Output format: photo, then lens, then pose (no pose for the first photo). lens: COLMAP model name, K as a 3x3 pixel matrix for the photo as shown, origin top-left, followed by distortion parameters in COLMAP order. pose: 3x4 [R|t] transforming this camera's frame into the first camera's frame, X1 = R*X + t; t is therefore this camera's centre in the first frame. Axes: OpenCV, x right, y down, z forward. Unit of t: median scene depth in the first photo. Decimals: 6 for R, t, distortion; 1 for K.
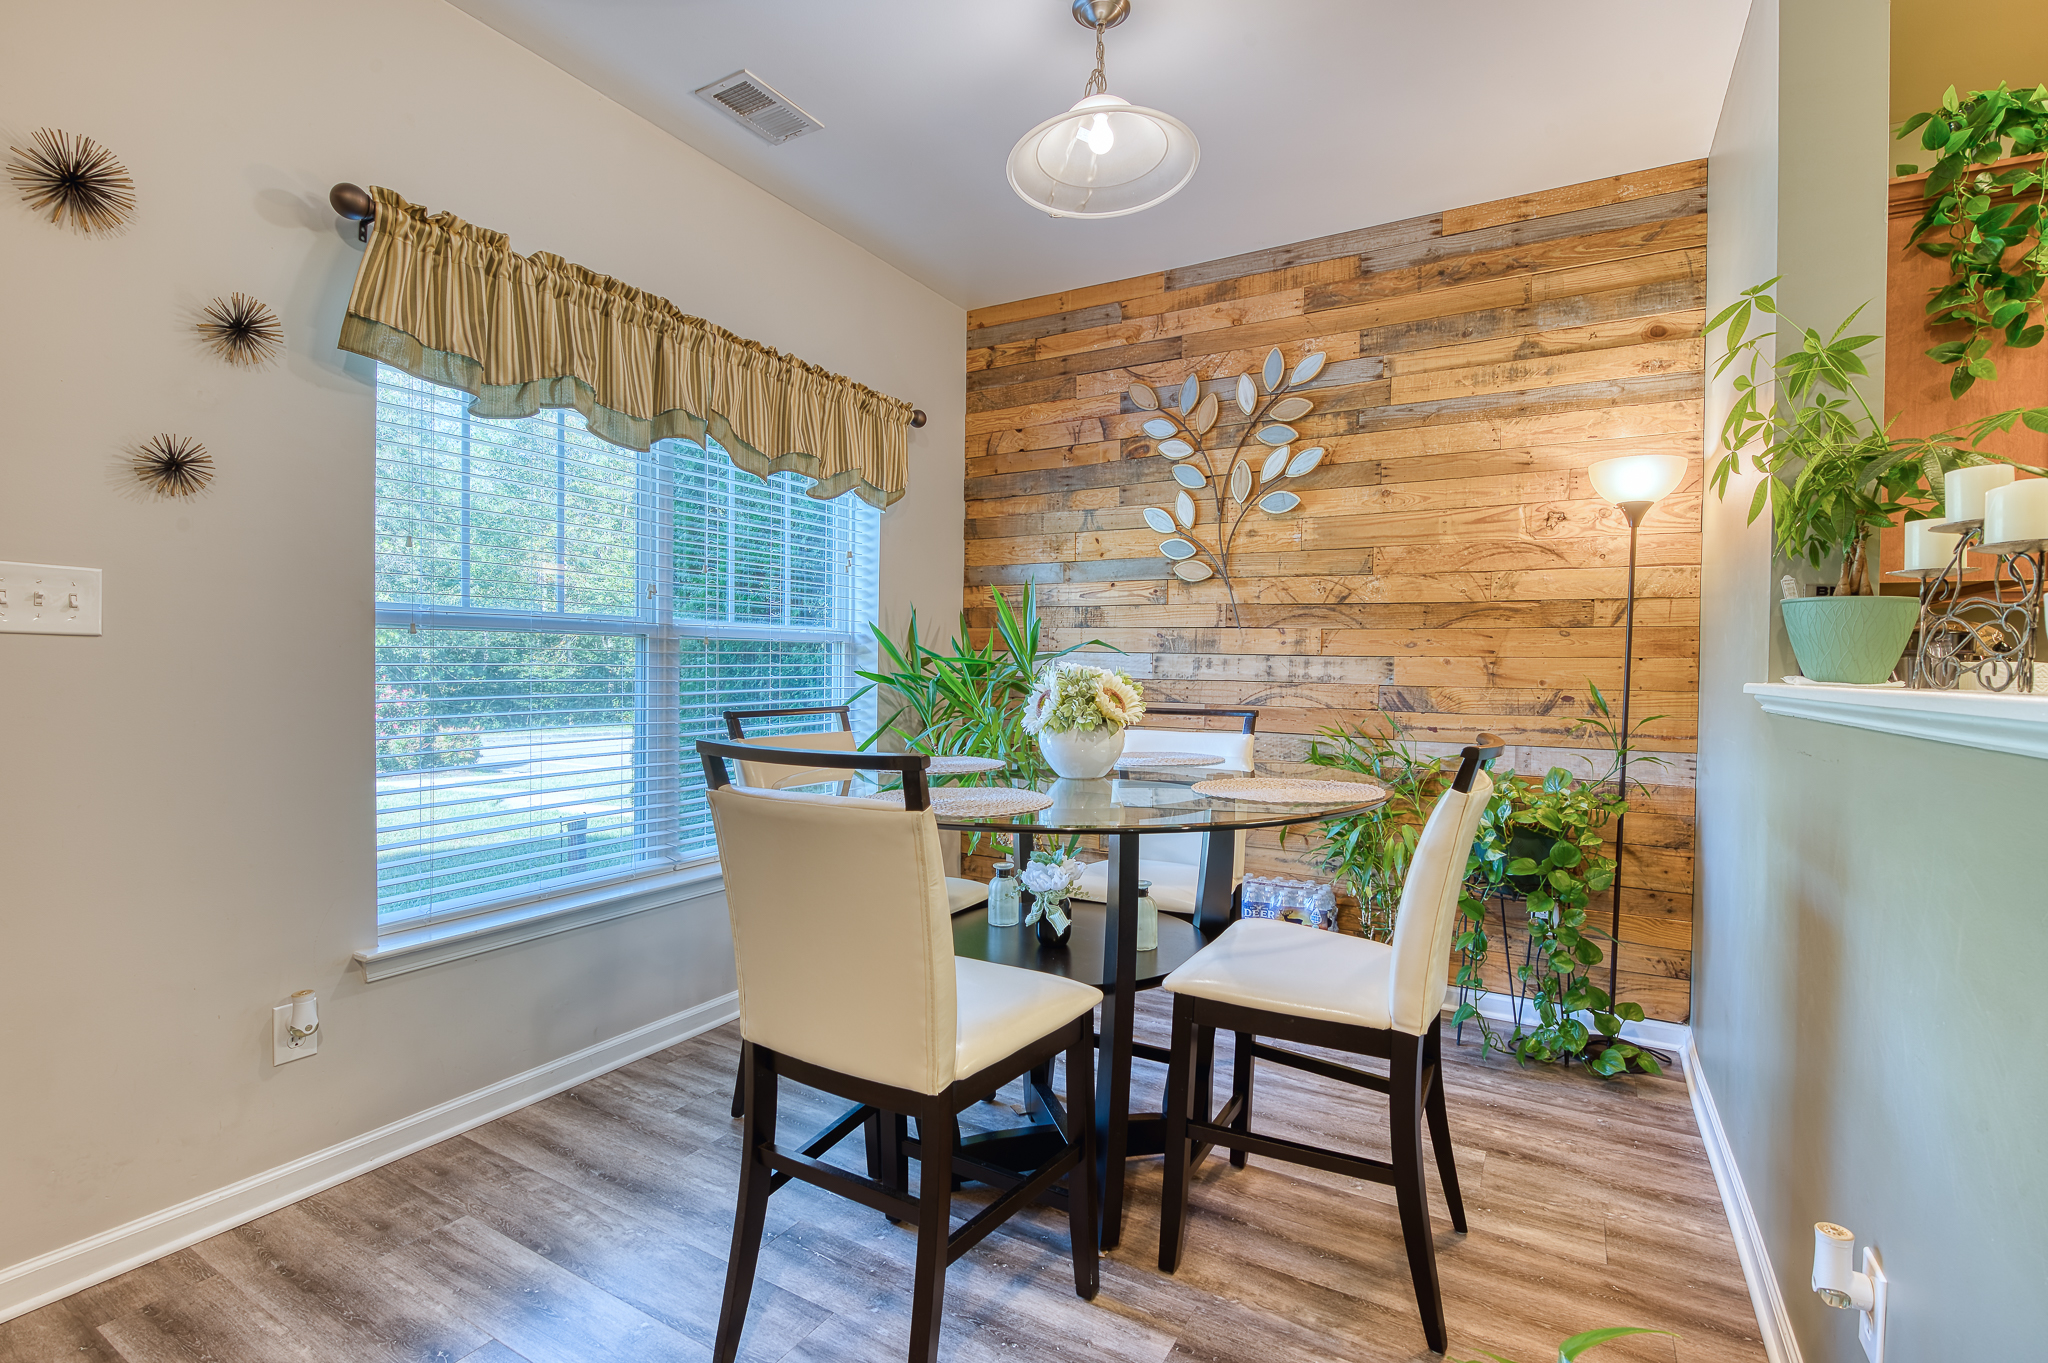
lens RADIAL K [[929.3, 0, 1030.4], [0, 929.3, 684.1], [0, 0, 1]] dist [-0.007203, -0.005311]
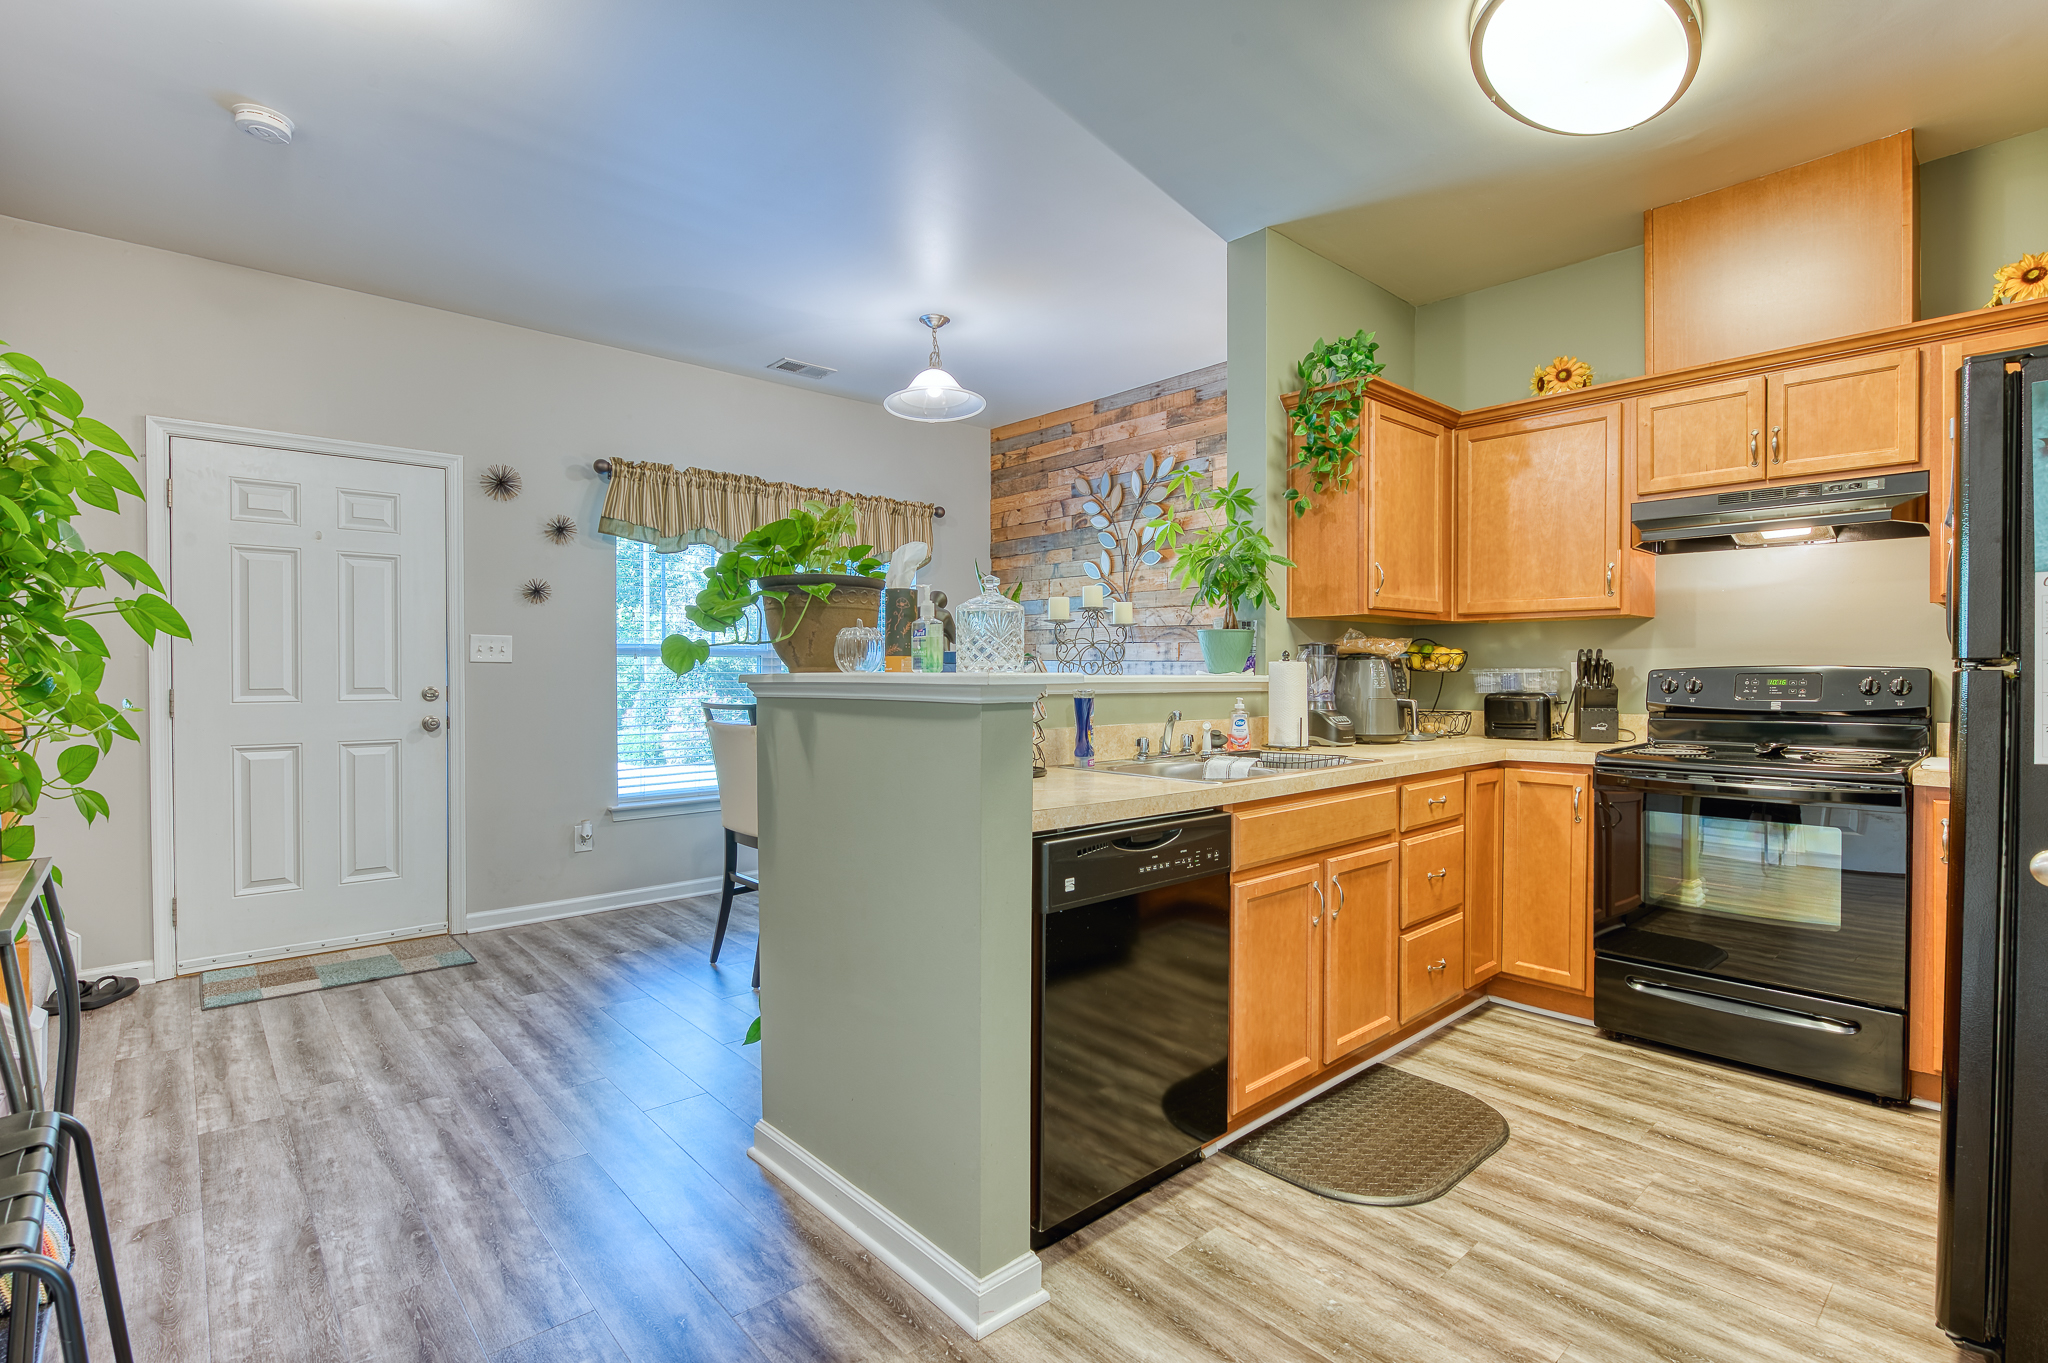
lens RADIAL K [[959.9, 0, 1031.0], [0, 959.9, 684.5], [0, 0, 1]] dist [-0.000610, -0.005655]
pose [[0.950077, -0.008122, -0.311909, 0.570769], [0.005894, 0.999950, -0.008083, 0.017699], [0.311959, 0.005841, 0.950078, -0.518530]]
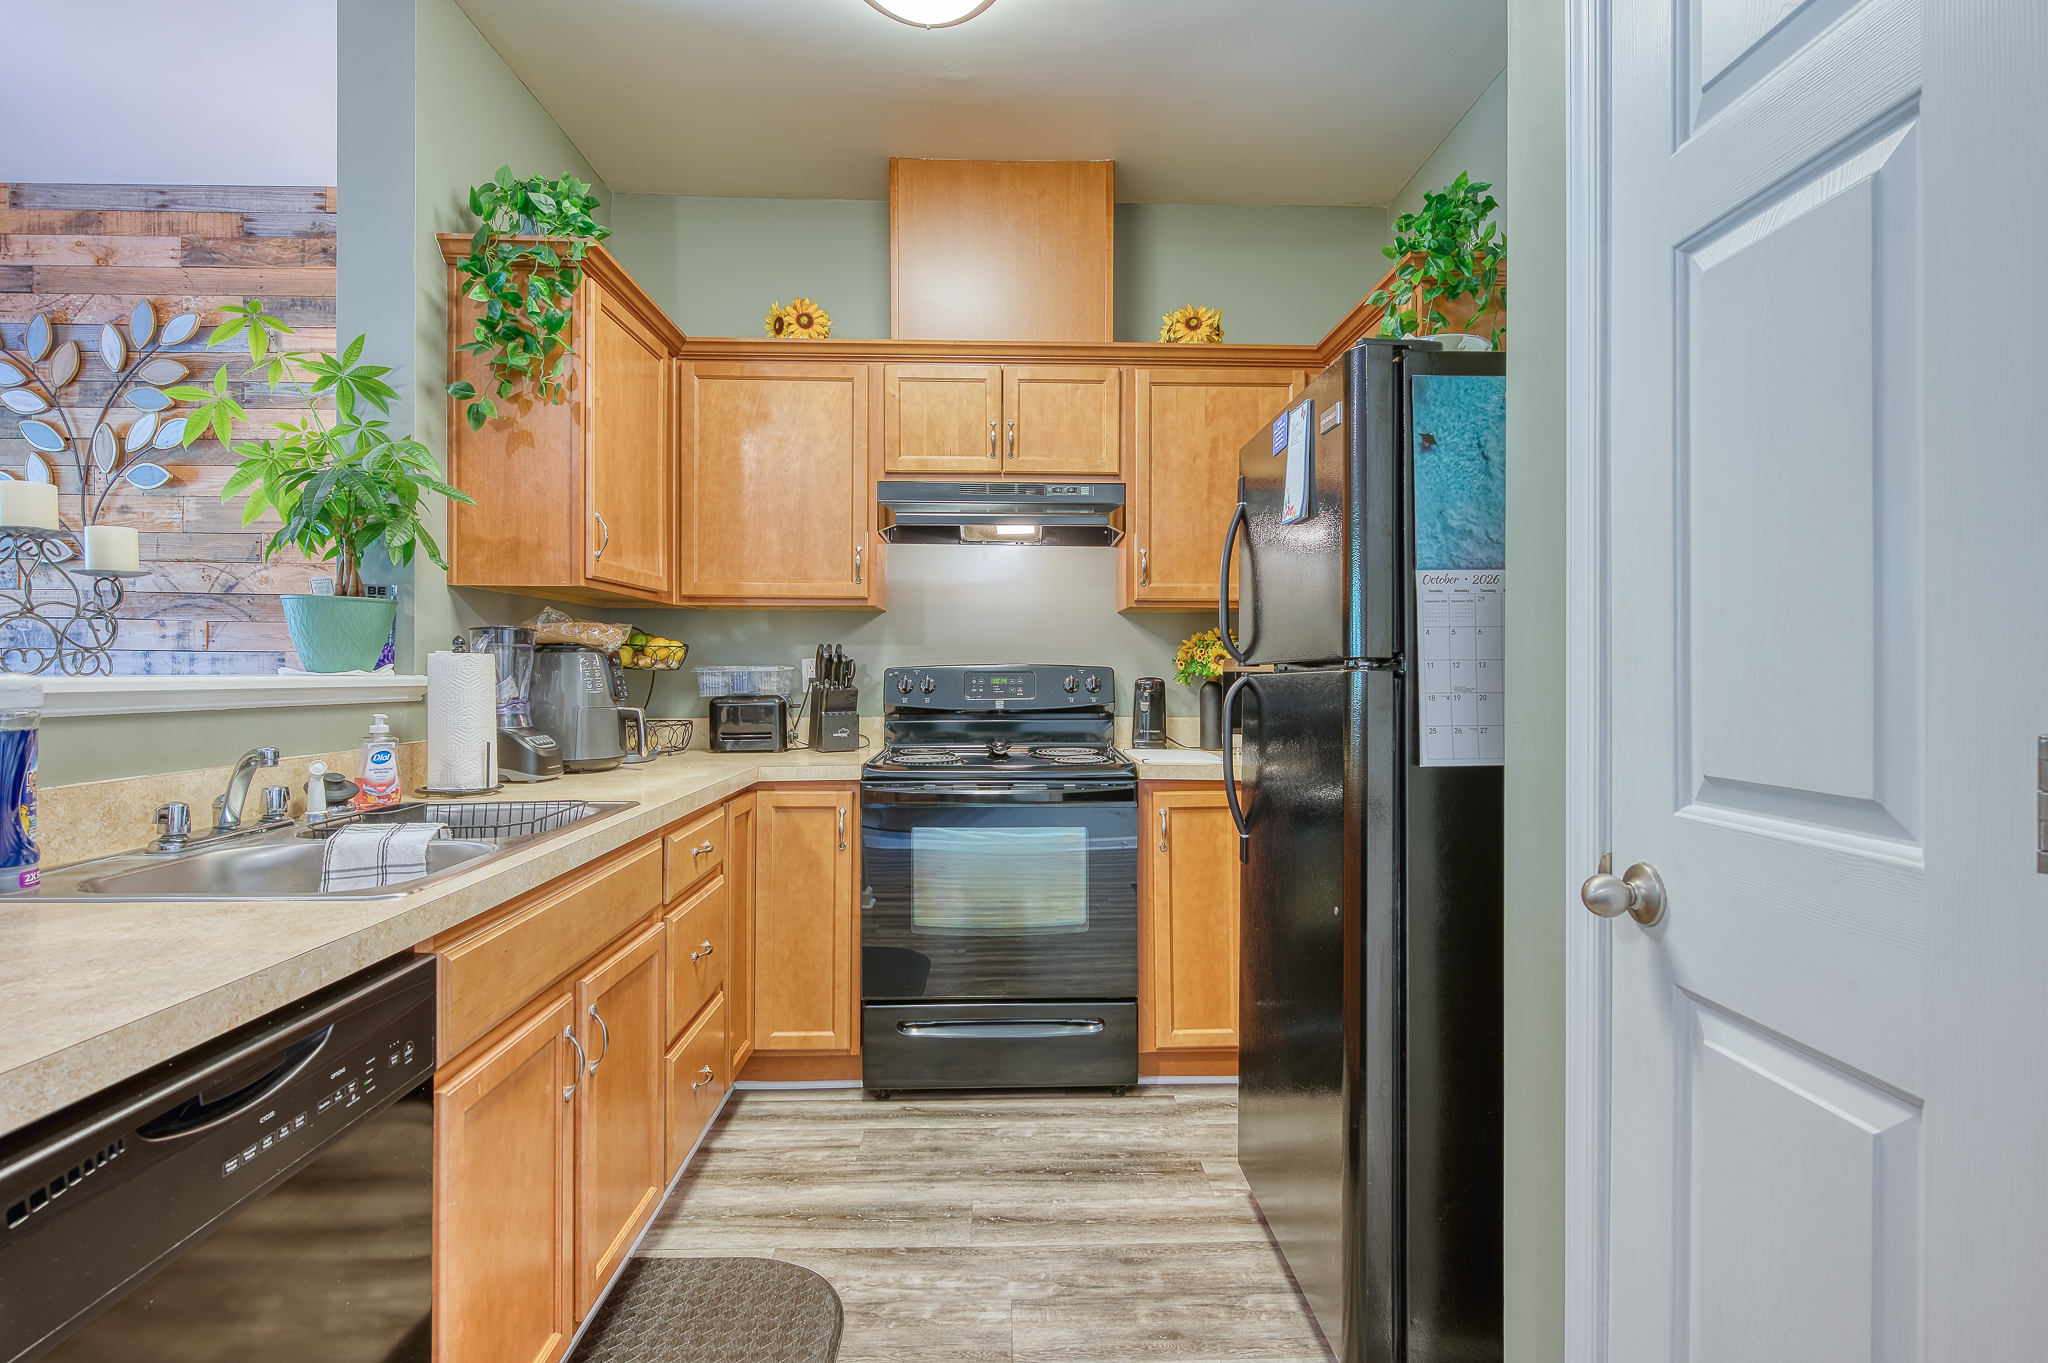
lens RADIAL K [[1002.4, 0, 1030.7], [0, 1002.4, 672.0], [0, 0, 1]] dist [0.001668, -0.002650]
pose [[0.851320, -0.011454, 0.524521, 0.487723], [0.018008, 0.999810, -0.007395, 0.011069], [-0.524337, 0.015741, 0.851365, -0.242002]]
